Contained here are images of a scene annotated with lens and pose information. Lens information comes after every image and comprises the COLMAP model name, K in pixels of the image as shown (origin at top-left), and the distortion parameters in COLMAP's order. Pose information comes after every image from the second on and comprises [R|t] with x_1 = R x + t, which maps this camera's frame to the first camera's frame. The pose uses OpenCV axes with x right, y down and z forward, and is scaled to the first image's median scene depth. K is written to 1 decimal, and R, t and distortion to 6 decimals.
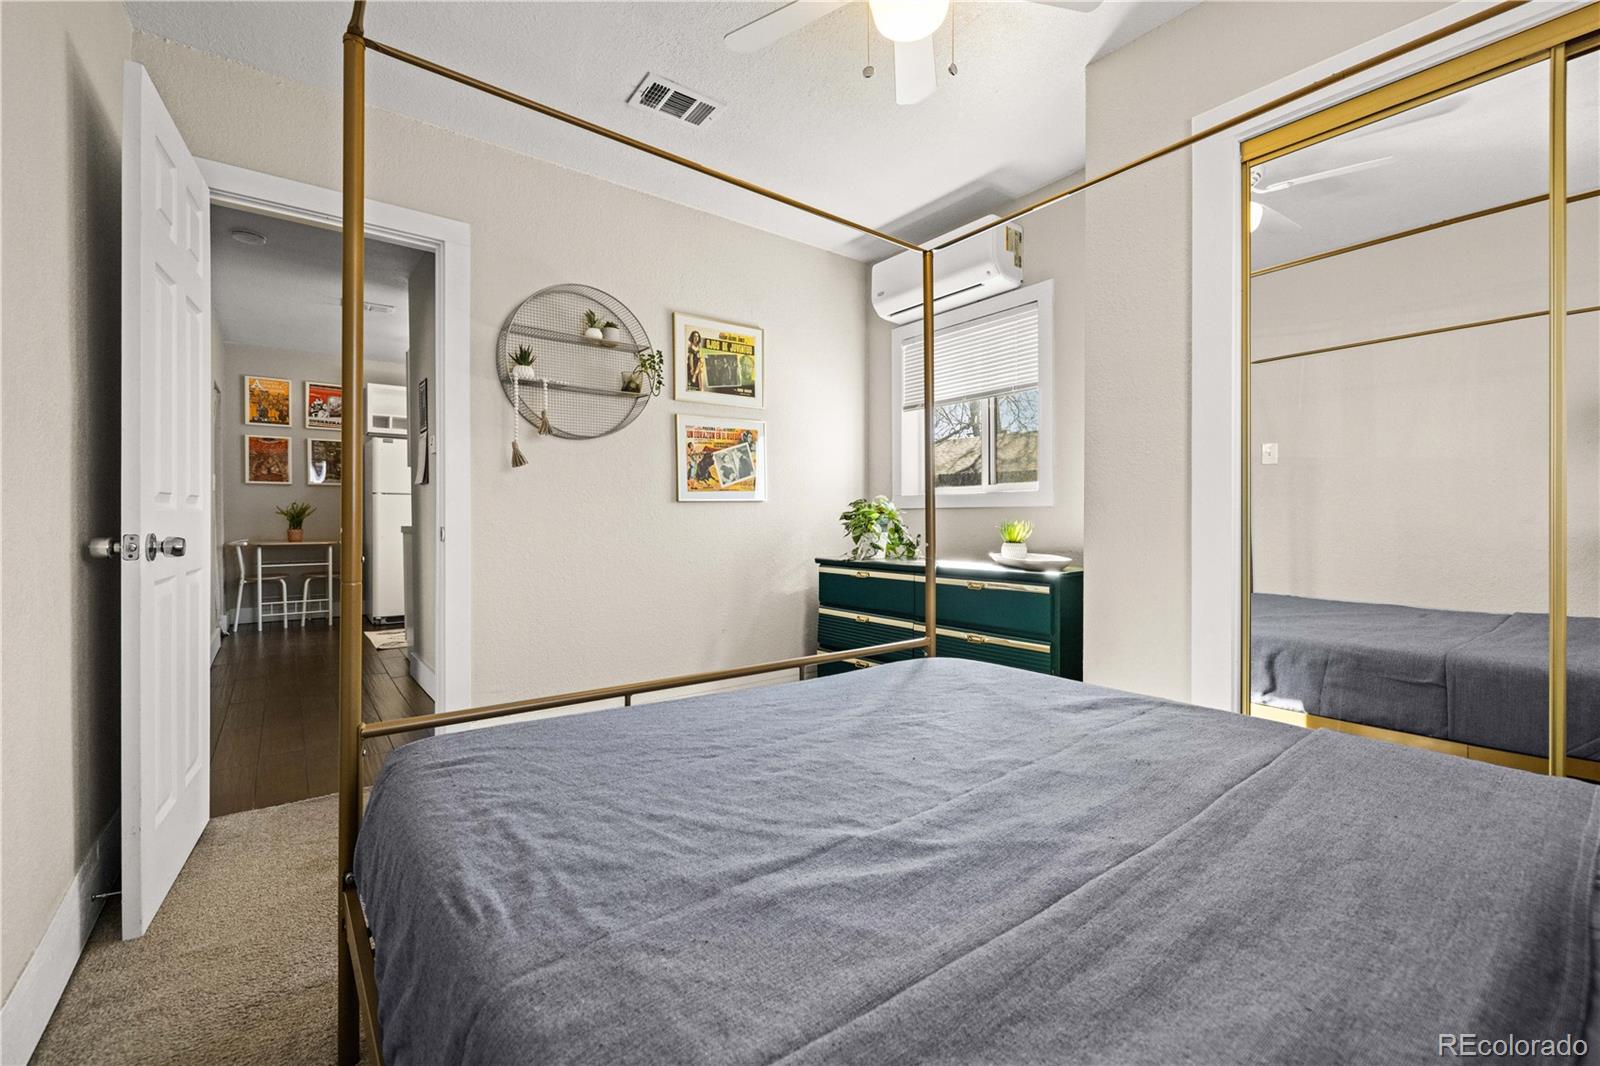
lens RADIAL K [[676.9, 0, 805.3], [0, 676.9, 522.9], [0, 0, 1]] dist [0.000890, -0.000316]
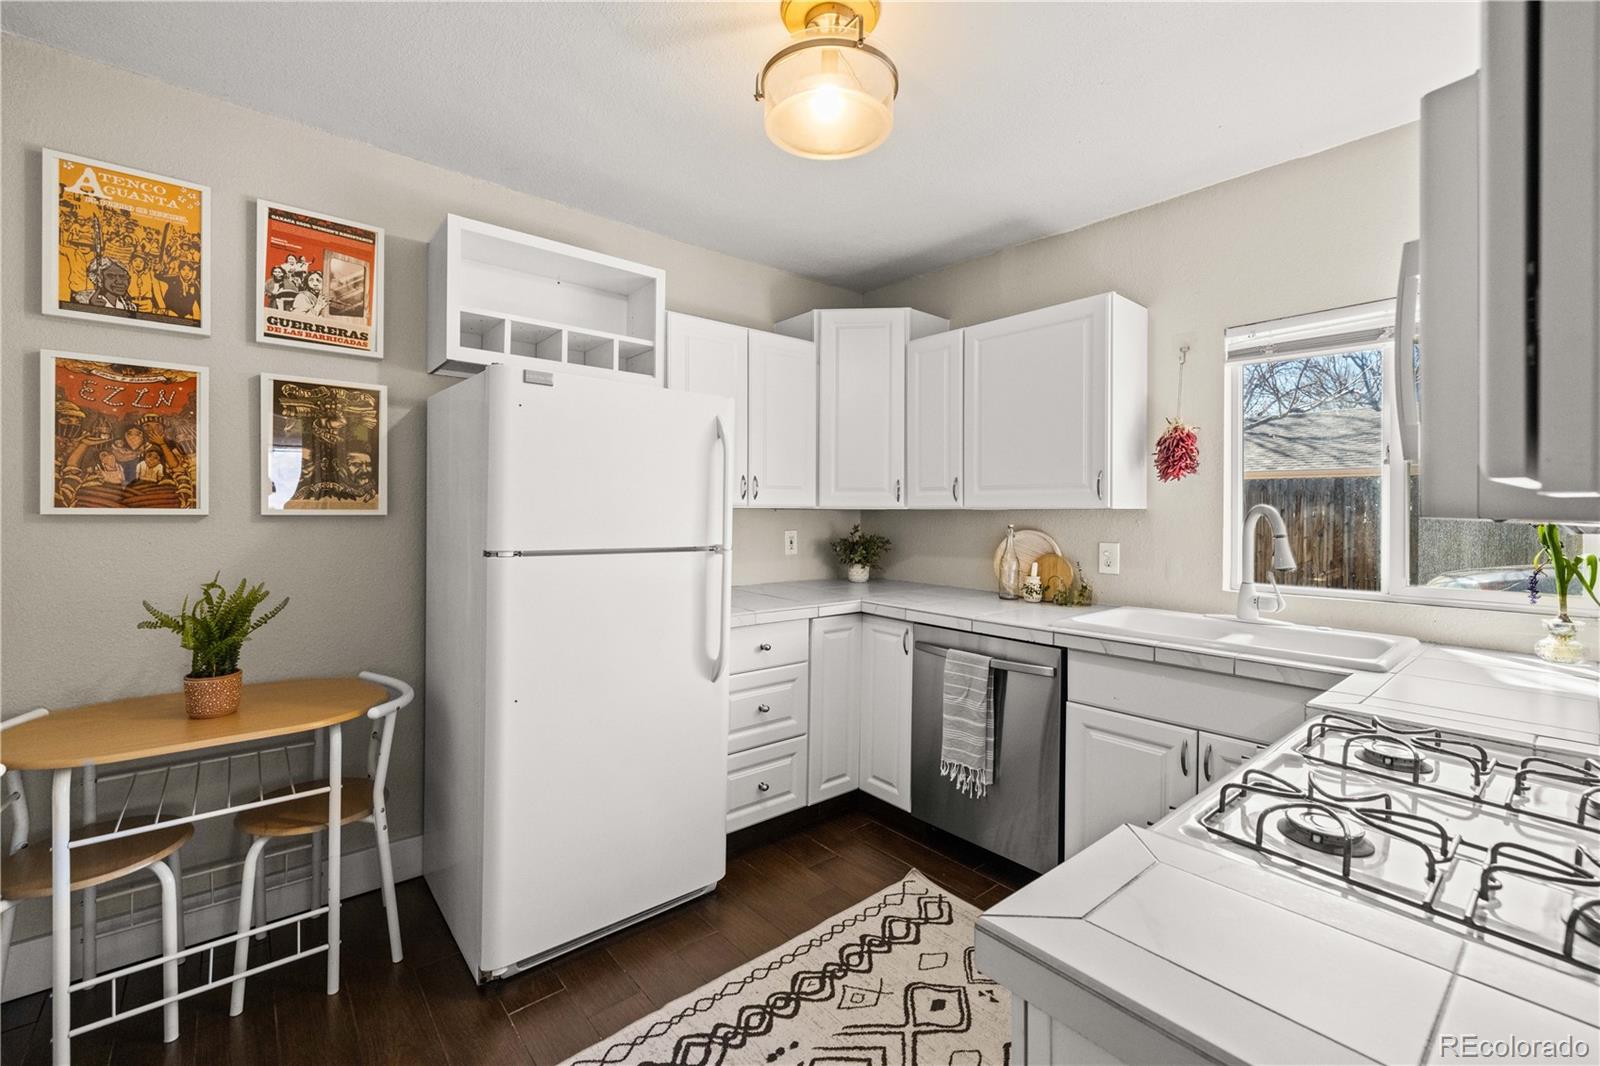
lens RADIAL K [[676.9, 0, 804.6], [0, 676.9, 521.7], [0, 0, 1]] dist [0.000890, -0.000316]
pose [[0.999006, 0.008577, 0.043736, -0.504841], [-0.008411, 0.999957, -0.003967, -0.056761], [-0.043768, 0.003595, 0.999035, 0.687002]]
